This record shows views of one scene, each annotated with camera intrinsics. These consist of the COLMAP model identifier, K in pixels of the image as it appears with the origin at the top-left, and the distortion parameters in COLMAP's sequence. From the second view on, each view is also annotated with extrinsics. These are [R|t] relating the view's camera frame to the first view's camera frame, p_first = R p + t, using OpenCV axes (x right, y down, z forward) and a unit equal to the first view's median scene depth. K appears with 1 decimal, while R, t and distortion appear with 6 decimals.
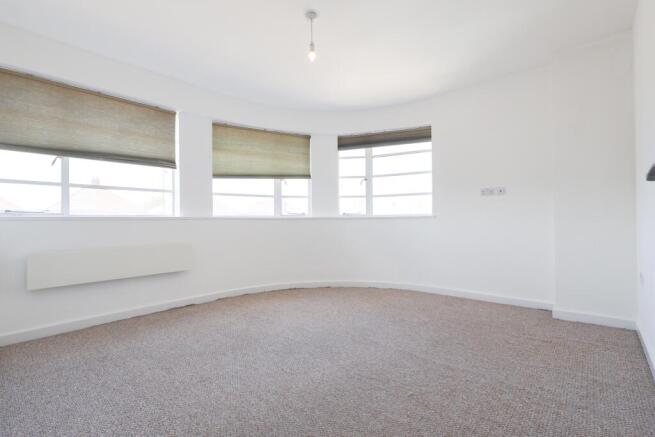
lens RADIAL K [[308.6, 0, 324.2], [0, 308.6, 215.5], [0, 0, 1]] dist [0.001240, -0.000596]
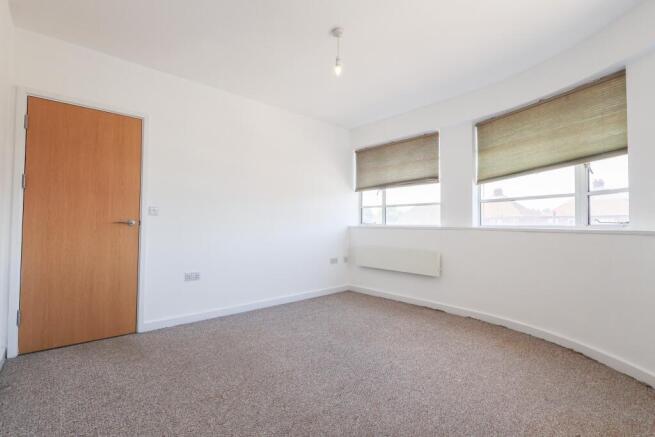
lens RADIAL K [[308.6, 0, 326.7], [0, 308.6, 218.8], [0, 0, 1]] dist [0.001240, -0.000596]
pose [[-0.124761, -0.013183, -0.992099, 0.625857], [0.003400, 0.999900, -0.013714, -0.009845], [0.992181, -0.005084, -0.124704, 0.705643]]
